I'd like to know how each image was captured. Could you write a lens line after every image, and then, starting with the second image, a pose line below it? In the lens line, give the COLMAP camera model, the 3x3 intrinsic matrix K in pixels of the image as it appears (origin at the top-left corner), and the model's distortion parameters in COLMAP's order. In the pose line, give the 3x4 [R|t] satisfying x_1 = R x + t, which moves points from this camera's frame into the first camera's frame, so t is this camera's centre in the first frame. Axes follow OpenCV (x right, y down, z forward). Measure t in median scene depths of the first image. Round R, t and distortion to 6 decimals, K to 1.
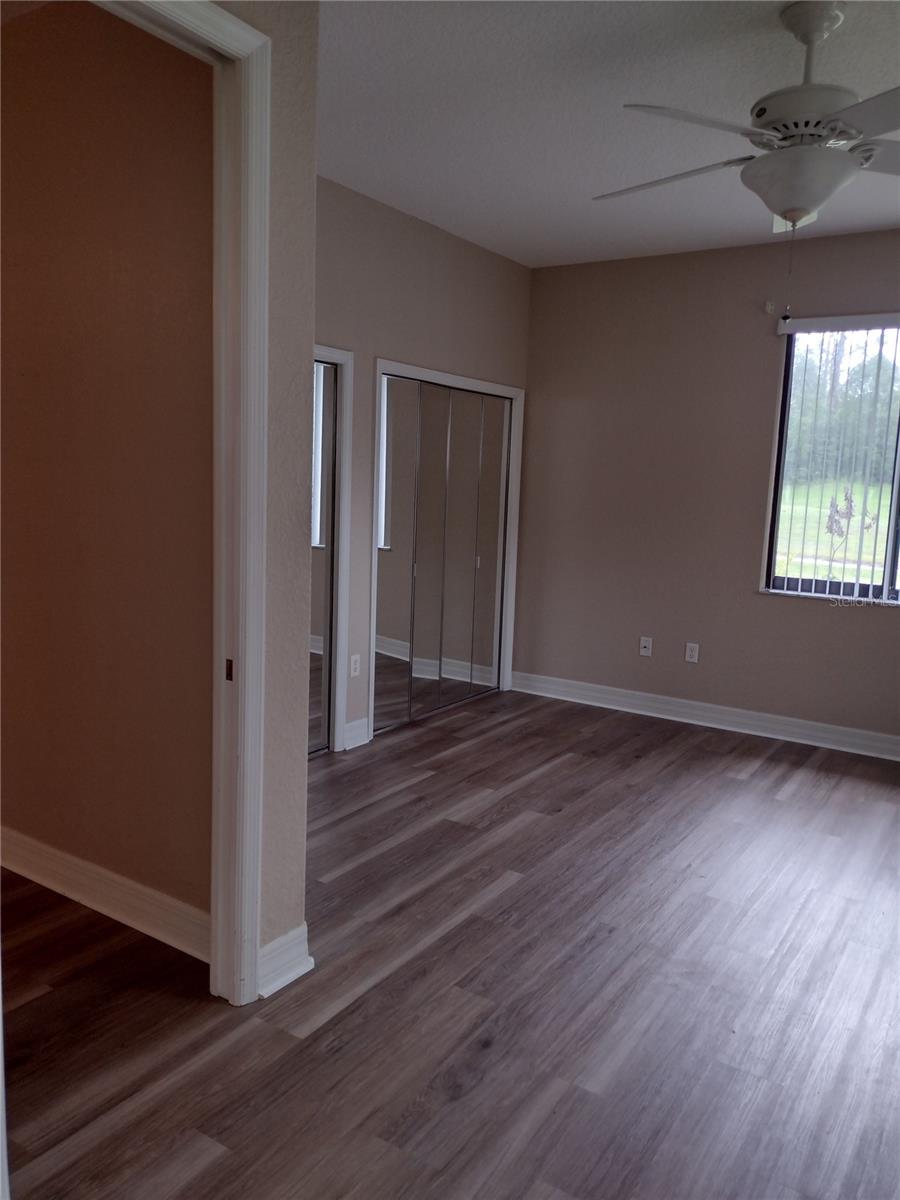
lens RADIAL K [[913.4, 0, 451.9], [0, 913.4, 602.7], [0, 0, 1]] dist [0.061161, -0.078036]
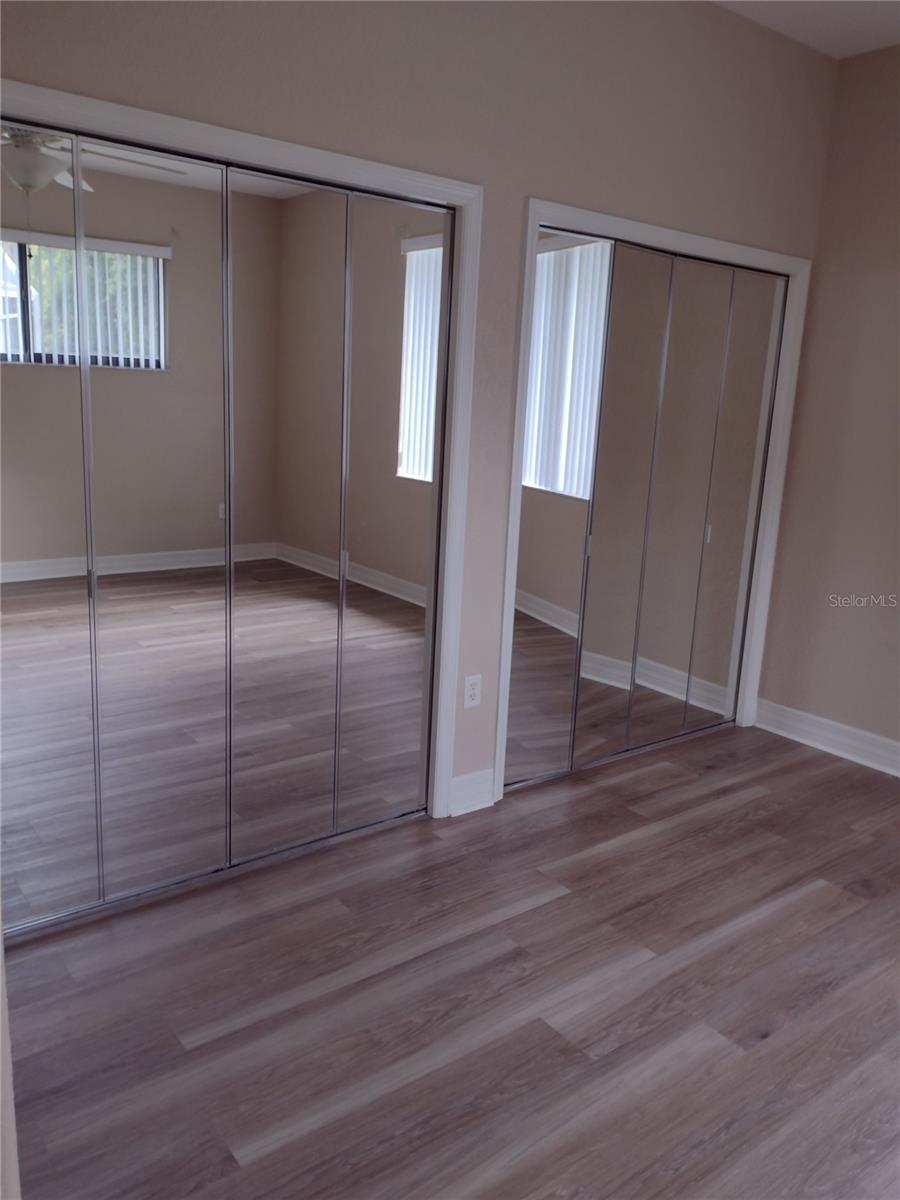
lens RADIAL K [[920.1, 0, 449.5], [0, 920.1, 580.7], [0, 0, 1]] dist [0.000254, -0.005063]
pose [[0.941443, 0.077939, -0.328042, 0.085034], [-0.058912, 0.995974, 0.067560, -0.051047], [0.331987, -0.044278, 0.942244, 0.385697]]
